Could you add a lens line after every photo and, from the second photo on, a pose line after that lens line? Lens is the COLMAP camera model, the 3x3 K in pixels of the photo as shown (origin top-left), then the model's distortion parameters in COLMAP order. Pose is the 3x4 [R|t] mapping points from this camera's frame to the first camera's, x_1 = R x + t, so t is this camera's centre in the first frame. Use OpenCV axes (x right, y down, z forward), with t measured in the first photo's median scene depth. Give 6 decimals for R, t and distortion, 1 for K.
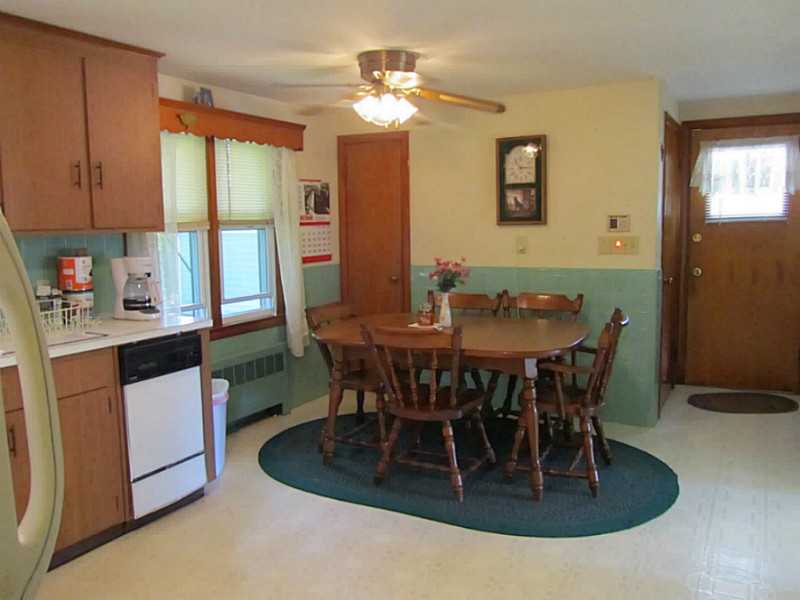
lens RADIAL K [[664.8, 0, 400.0], [0, 664.8, 300.0], [0, 0, 1]] dist [-0.033826, 0.002305]
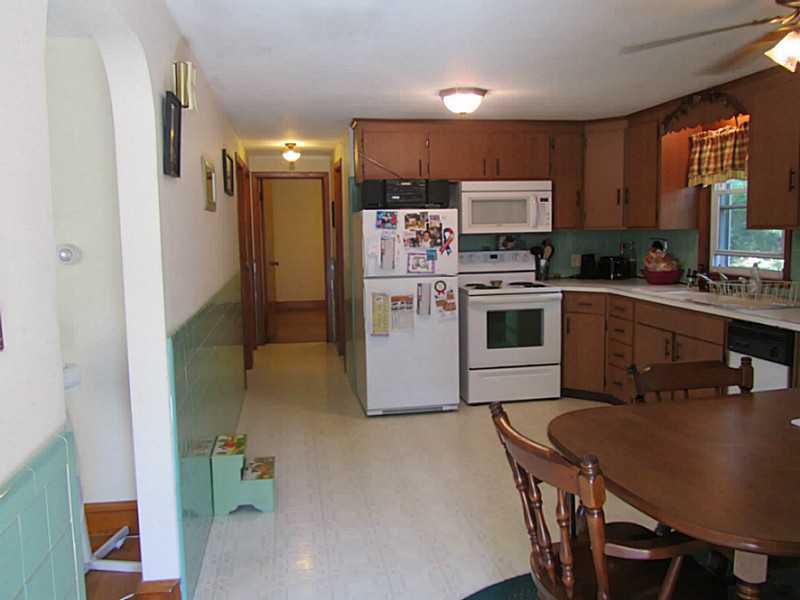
lens RADIAL K [[664.8, 0, 400.0], [0, 664.8, 300.0], [0, 0, 1]] dist [-0.033826, 0.002305]
pose [[-0.781780, 0.098623, -0.615706, 0.768657], [-0.038532, 0.977885, 0.205562, -0.181331], [0.622363, 0.184429, -0.760691, 1.410971]]
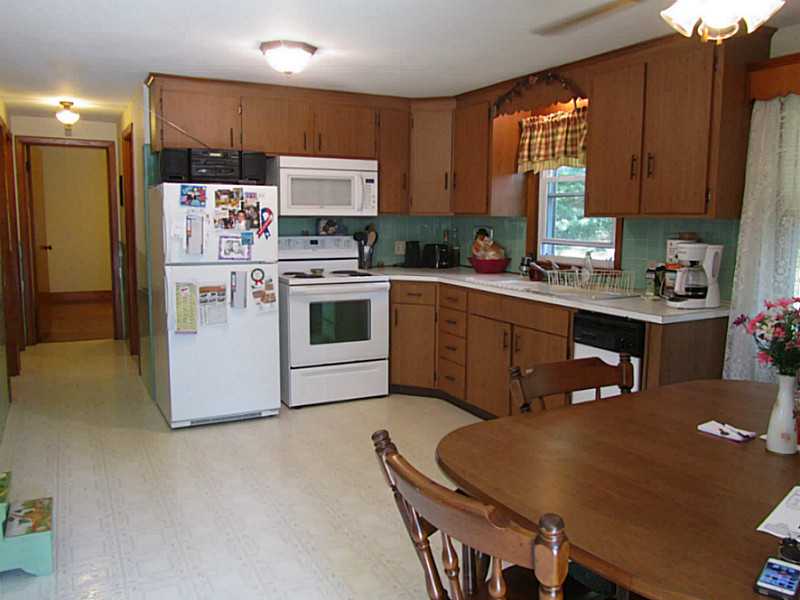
lens RADIAL K [[664.8, 0, 400.0], [0, 664.8, 300.0], [0, 0, 1]] dist [-0.033826, 0.002305]
pose [[-0.559122, 0.115289, -0.821031, 0.685718], [-0.095164, 0.974815, 0.201690, -0.146351], [0.823606, 0.190901, -0.534069, 1.248885]]
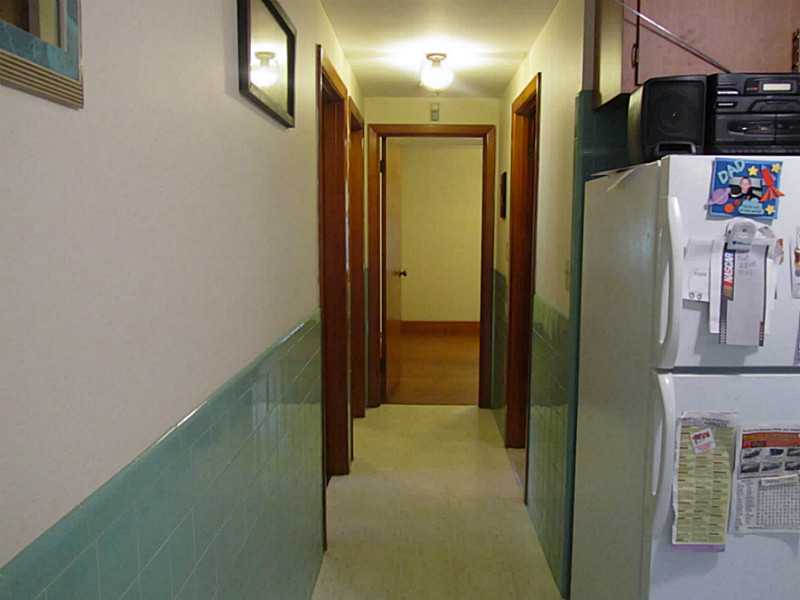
lens RADIAL K [[664.8, 0, 400.0], [0, 664.8, 300.0], [0, 0, 1]] dist [-0.033826, 0.002305]
pose [[-0.889213, 0.065435, -0.452790, 0.273847], [-0.040232, 0.974700, 0.219868, -0.062741], [0.455722, 0.213726, -0.864083, 0.511746]]
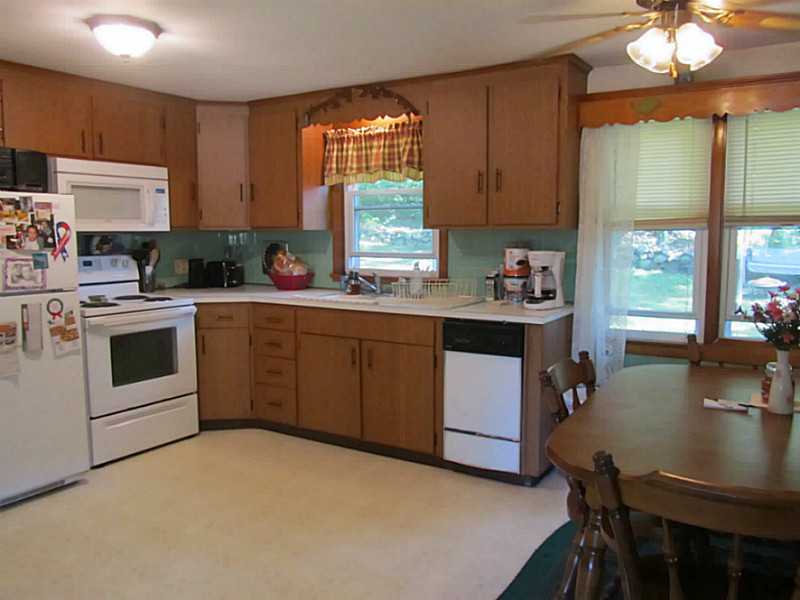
lens RADIAL K [[664.8, 0, 400.0], [0, 664.8, 300.0], [0, 0, 1]] dist [-0.033826, 0.002305]
pose [[-0.059201, 0.116859, -0.991383, 0.748138], [-0.111951, 0.986082, 0.122919, -0.098853], [0.991949, 0.118263, -0.045295, 0.876796]]
